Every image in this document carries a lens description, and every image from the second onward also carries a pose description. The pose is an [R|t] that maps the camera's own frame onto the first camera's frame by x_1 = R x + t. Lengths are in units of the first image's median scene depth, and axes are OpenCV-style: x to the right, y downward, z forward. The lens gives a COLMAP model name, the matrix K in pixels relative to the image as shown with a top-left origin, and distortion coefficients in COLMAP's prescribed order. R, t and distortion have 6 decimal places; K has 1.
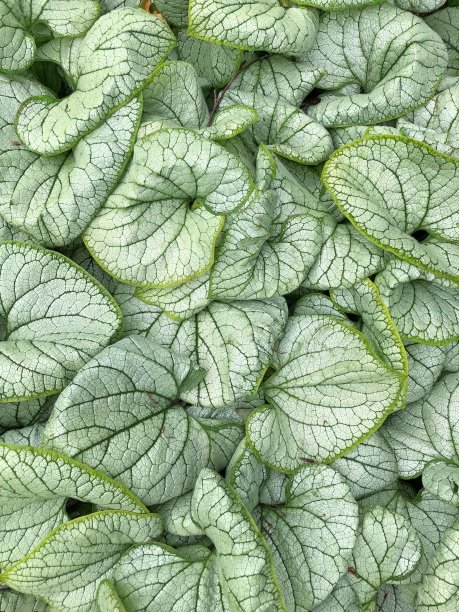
lens RADIAL K [[519.1, 0, 229.5], [0, 519.1, 306.0], [0, 0, 1]] dist [0.015349, -0.005752]
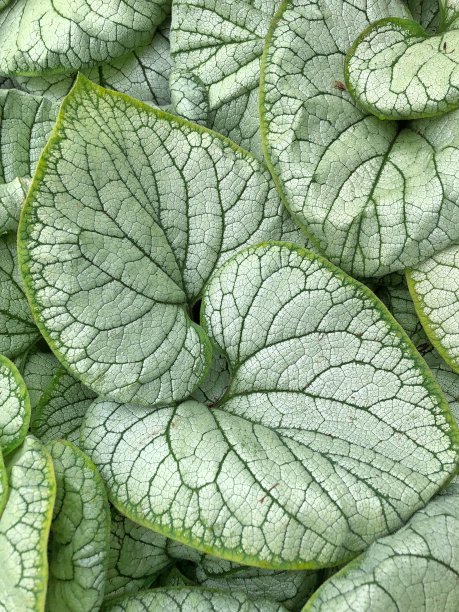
lens RADIAL K [[519.1, 0, 229.5], [0, 519.1, 306.0], [0, 0, 1]] dist [0.015349, -0.005752]
pose [[0.935566, 0.302395, -0.182413, -0.349982], [-0.312480, 0.949493, -0.028636, -0.024041], [0.164540, 0.083792, 0.982805, 0.435431]]
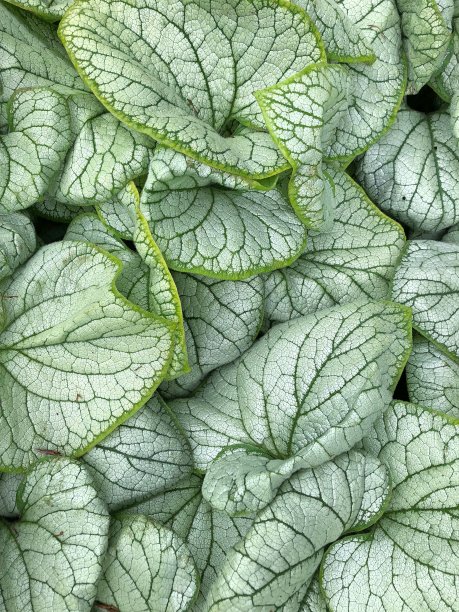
lens RADIAL K [[519.1, 0, 229.5], [0, 519.1, 306.0], [0, 0, 1]] dist [0.015349, -0.005752]
pose [[0.999126, -0.022226, 0.035396, 0.367996], [0.020636, 0.998788, 0.044675, 0.080029], [-0.036346, -0.043906, 0.998374, 0.321329]]
